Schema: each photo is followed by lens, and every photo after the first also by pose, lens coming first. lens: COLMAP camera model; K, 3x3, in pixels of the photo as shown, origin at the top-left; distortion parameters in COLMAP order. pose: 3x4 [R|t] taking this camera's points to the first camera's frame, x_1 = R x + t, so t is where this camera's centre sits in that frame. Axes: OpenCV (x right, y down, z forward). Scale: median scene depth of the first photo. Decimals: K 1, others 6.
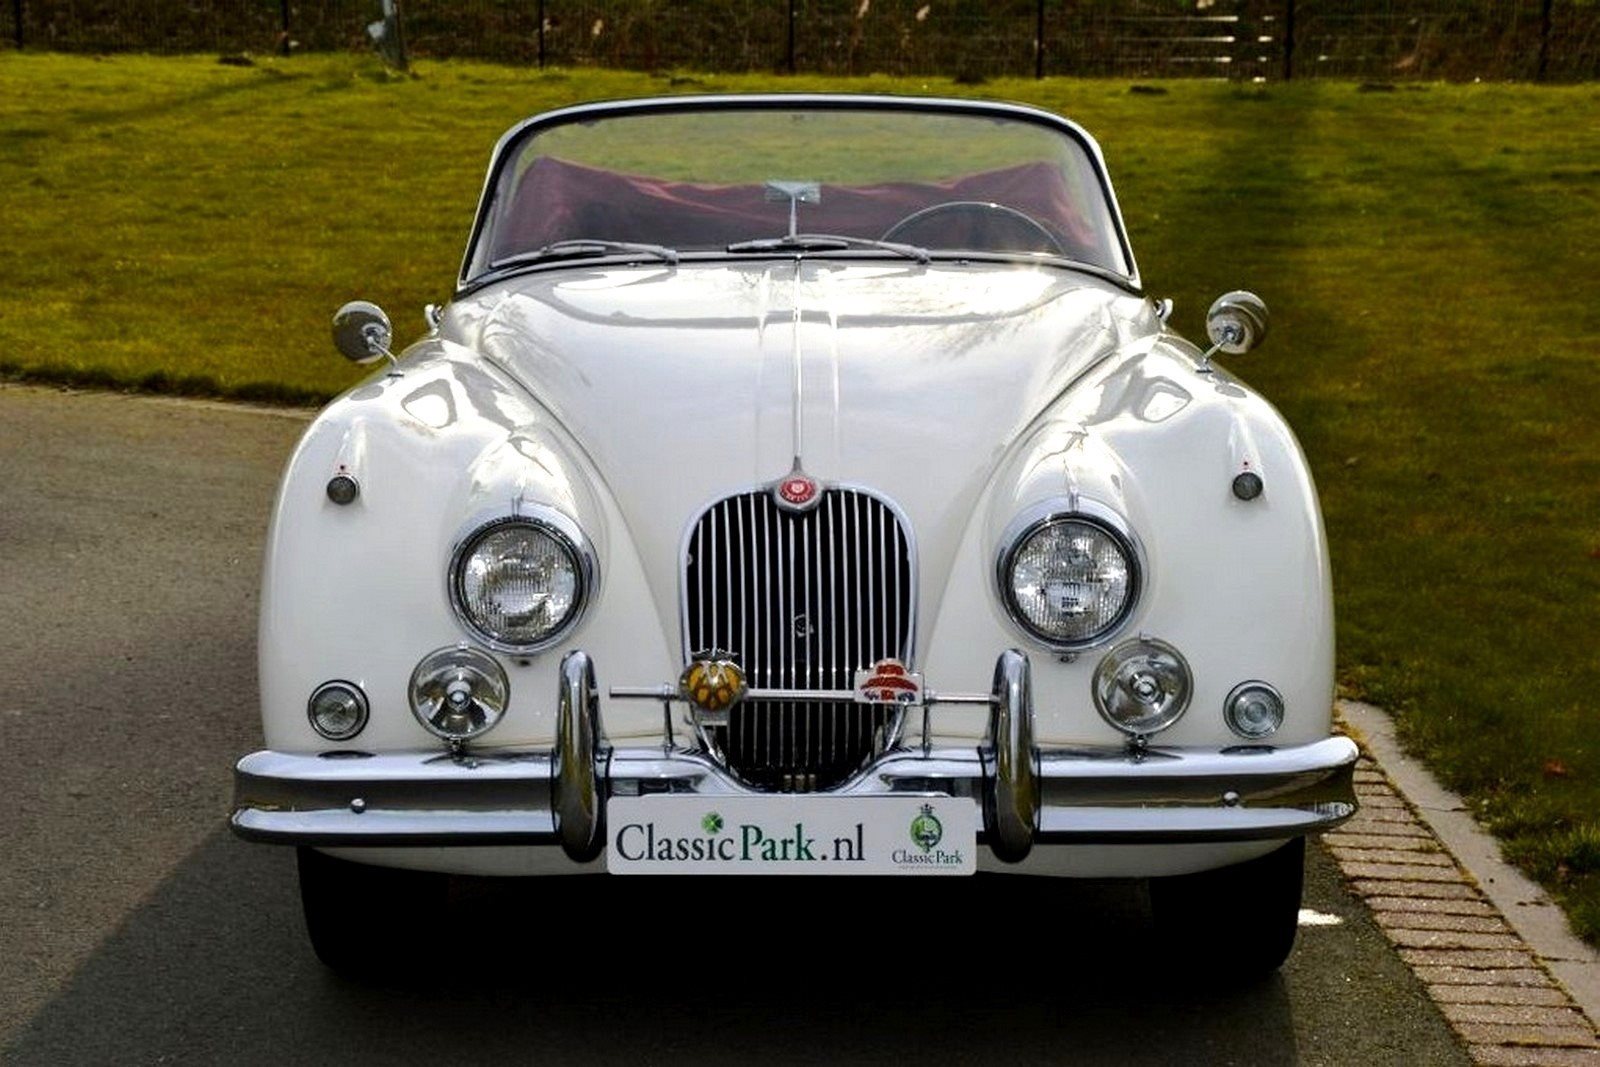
lens RADIAL K [[4248.9, 0, 791.6], [0, 4248.9, 646.5], [0, 0, 1]] dist [0.667778, 0.000000]
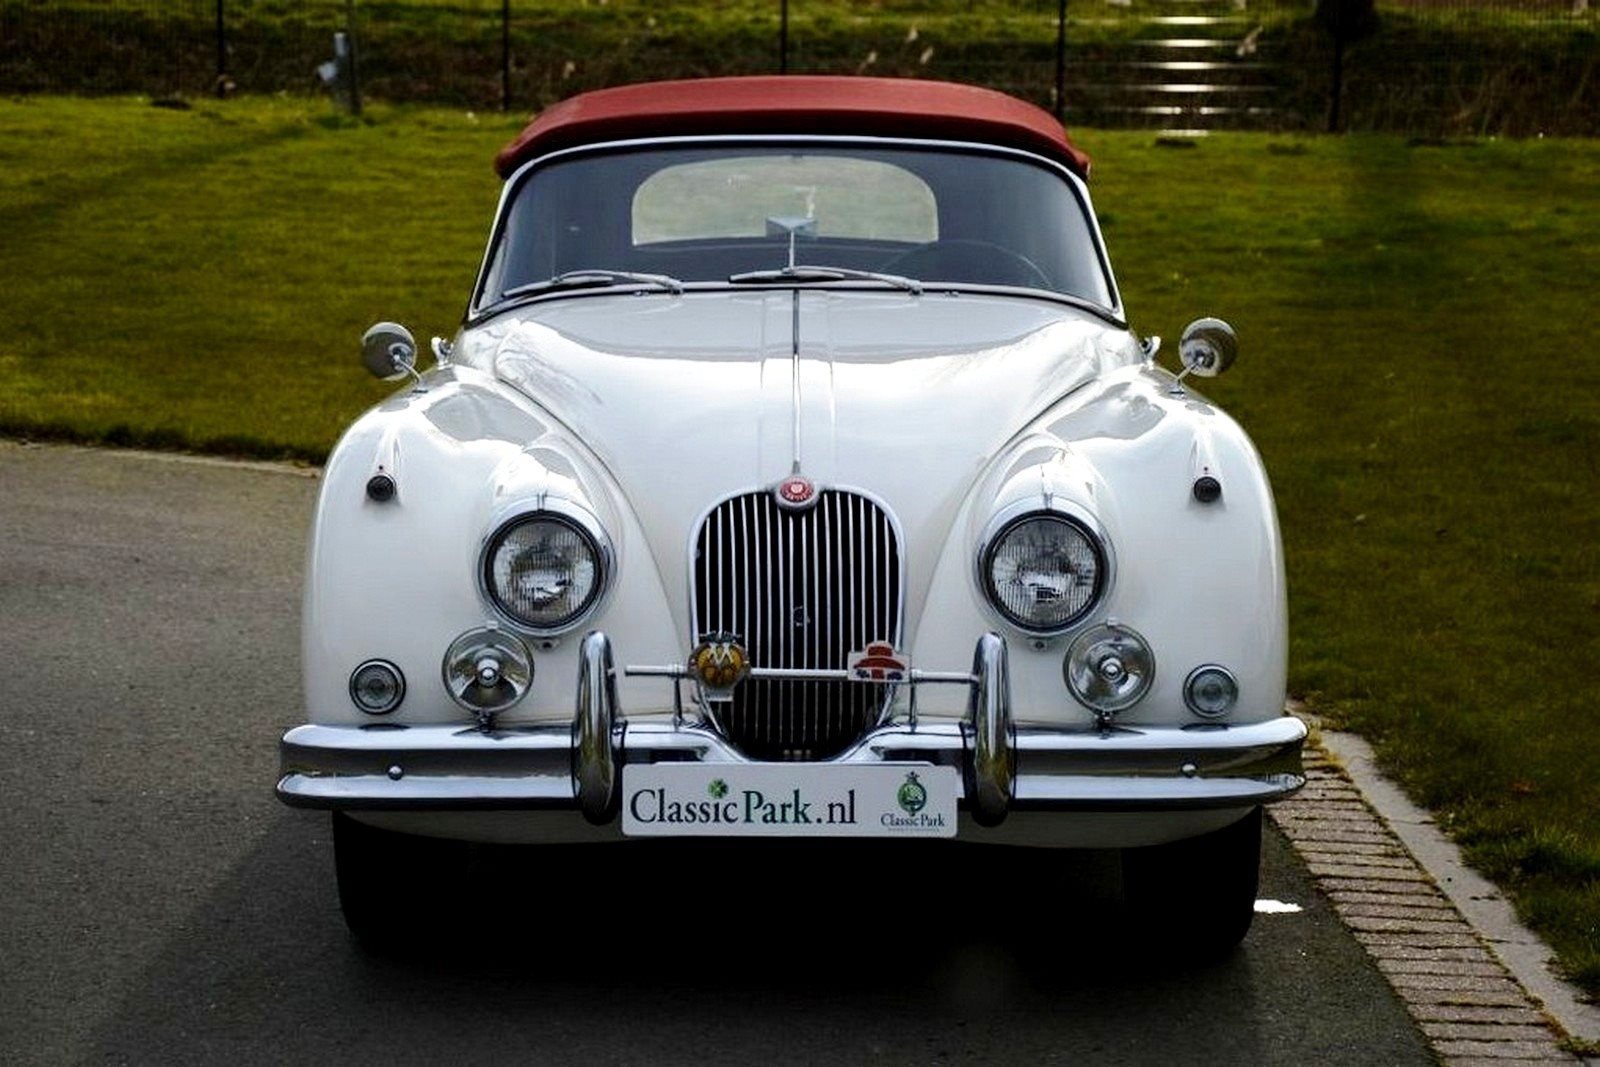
lens RADIAL K [[5129.8, 0, 795.7], [0, 5129.8, 656.4], [0, 0, 1]] dist [0.891643, 0.000000]
pose [[0.999972, 0.006435, 0.003686, -0.003457], [-0.006320, 0.999511, -0.030610, 0.046235], [-0.003881, 0.030586, 0.999525, -0.318185]]
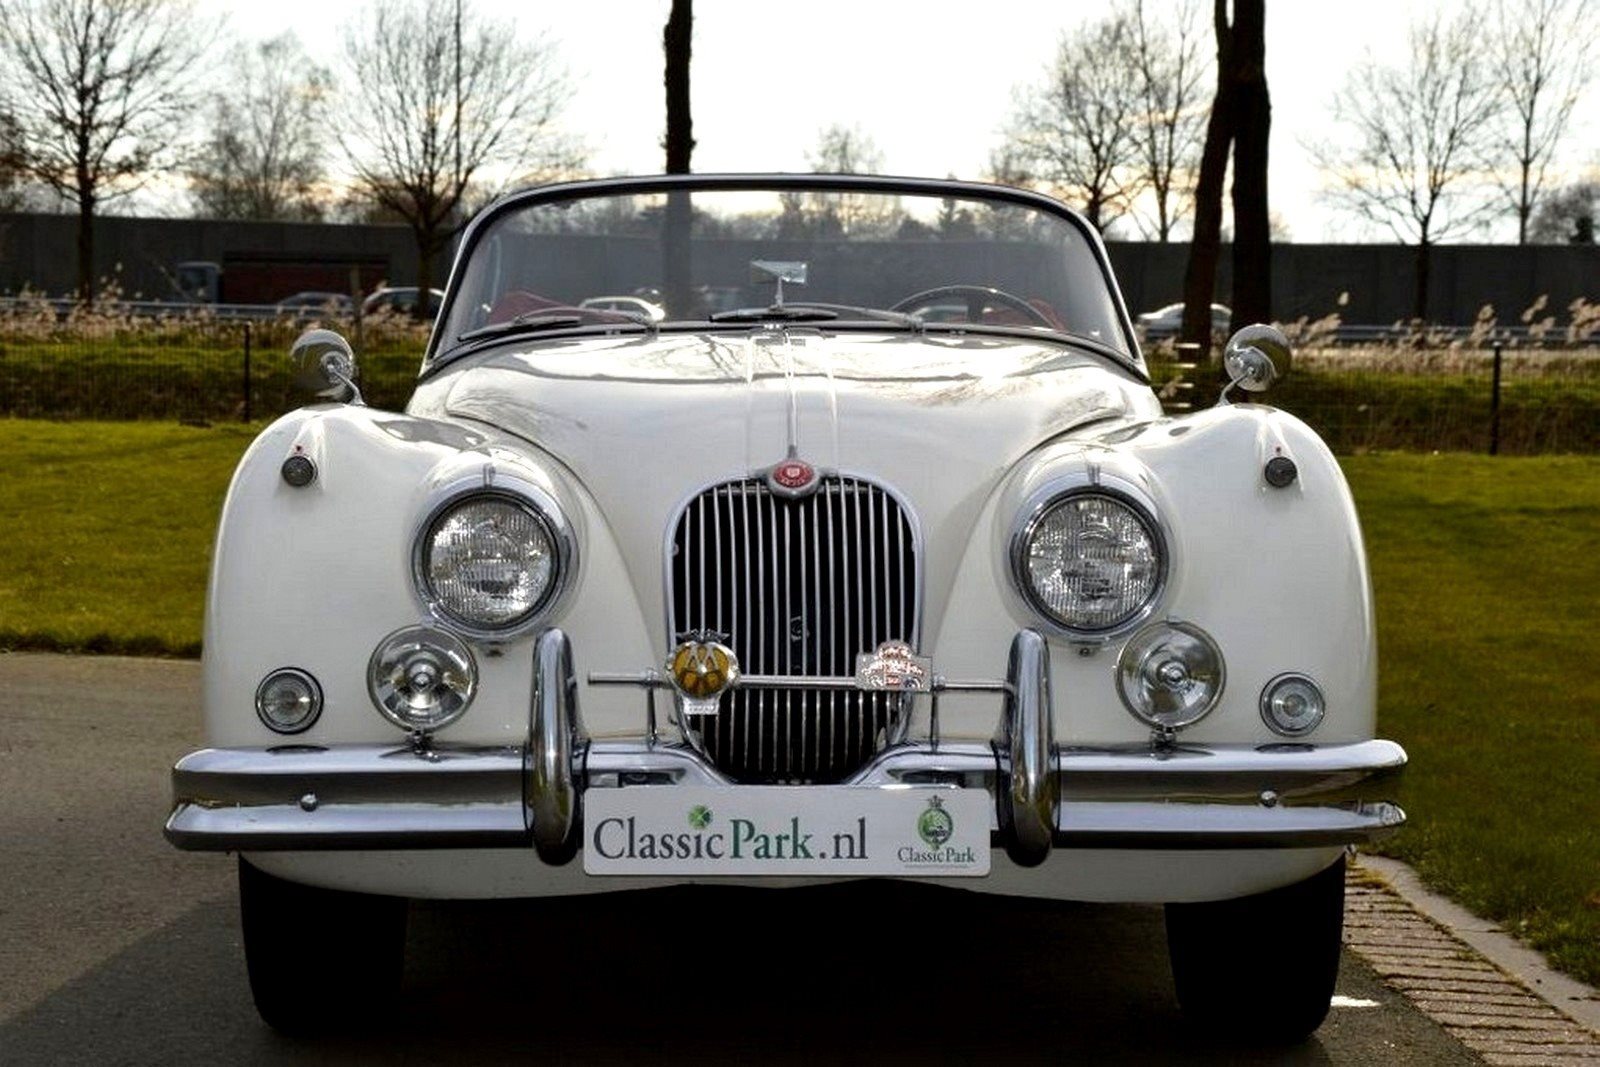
lens RADIAL K [[4248.9, 0, 798.5], [0, 4248.9, 601.5], [0, 0, 1]] dist [0.667778, 0.000000]
pose [[0.999898, 0.005341, 0.013243, -0.009494], [-0.003620, 0.991930, -0.126735, 0.107325], [-0.013813, 0.126674, 0.991848, 0.088337]]
